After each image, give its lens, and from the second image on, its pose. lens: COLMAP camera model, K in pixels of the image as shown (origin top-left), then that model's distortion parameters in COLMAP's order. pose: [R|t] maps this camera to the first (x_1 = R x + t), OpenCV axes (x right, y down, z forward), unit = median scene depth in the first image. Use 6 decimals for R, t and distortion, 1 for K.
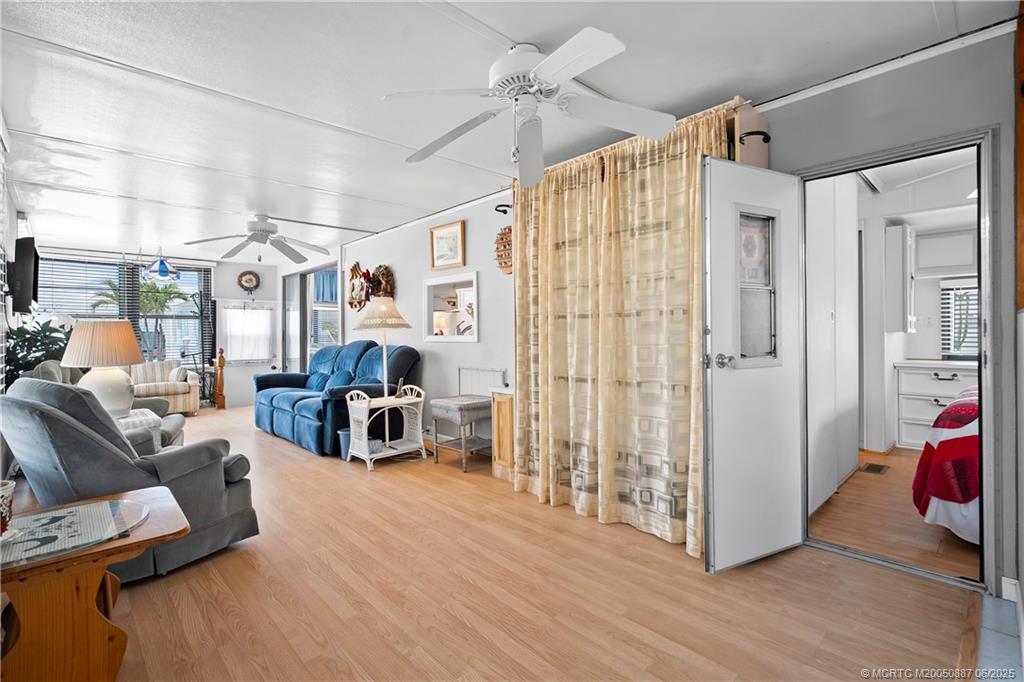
lens RADIAL K [[466.6, 0, 511.6], [0, 466.6, 336.2], [0, 0, 1]] dist [-0.005284, 0.000702]
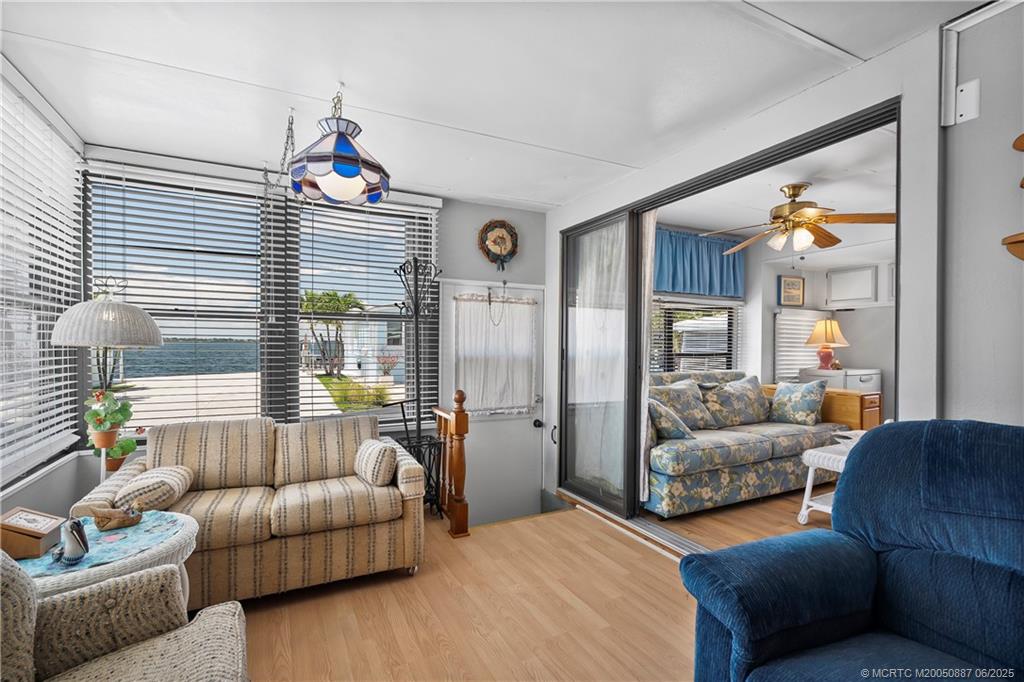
lens RADIAL K [[466.6, 0, 510.5], [0, 466.6, 350.8], [0, 0, 1]] dist [-0.005284, 0.000702]
pose [[0.959172, 0.007951, -0.282712, -0.618813], [-0.006142, 0.999955, 0.007286, -0.018619], [0.282758, -0.005253, 0.959177, 0.817285]]
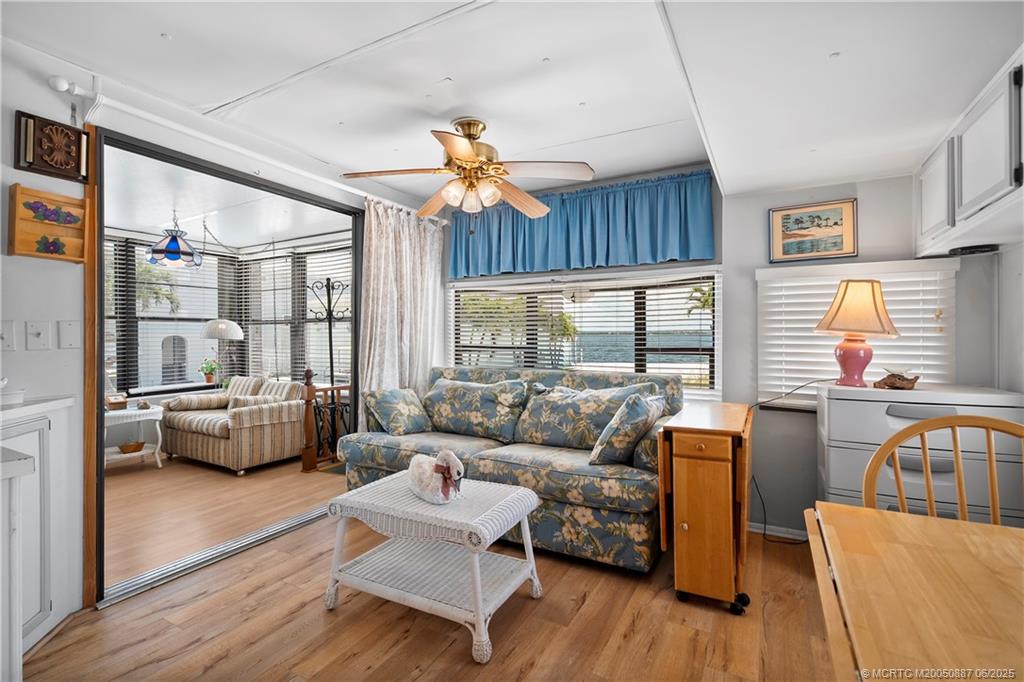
lens RADIAL K [[466.6, 0, 516.5], [0, 466.6, 339.0], [0, 0, 1]] dist [-0.005284, 0.000702]
pose [[0.304156, 0.005854, -0.952604, 0.035089], [0.000925, 0.999979, 0.006441, -0.025098], [0.952622, -0.002841, 0.304144, 1.433267]]
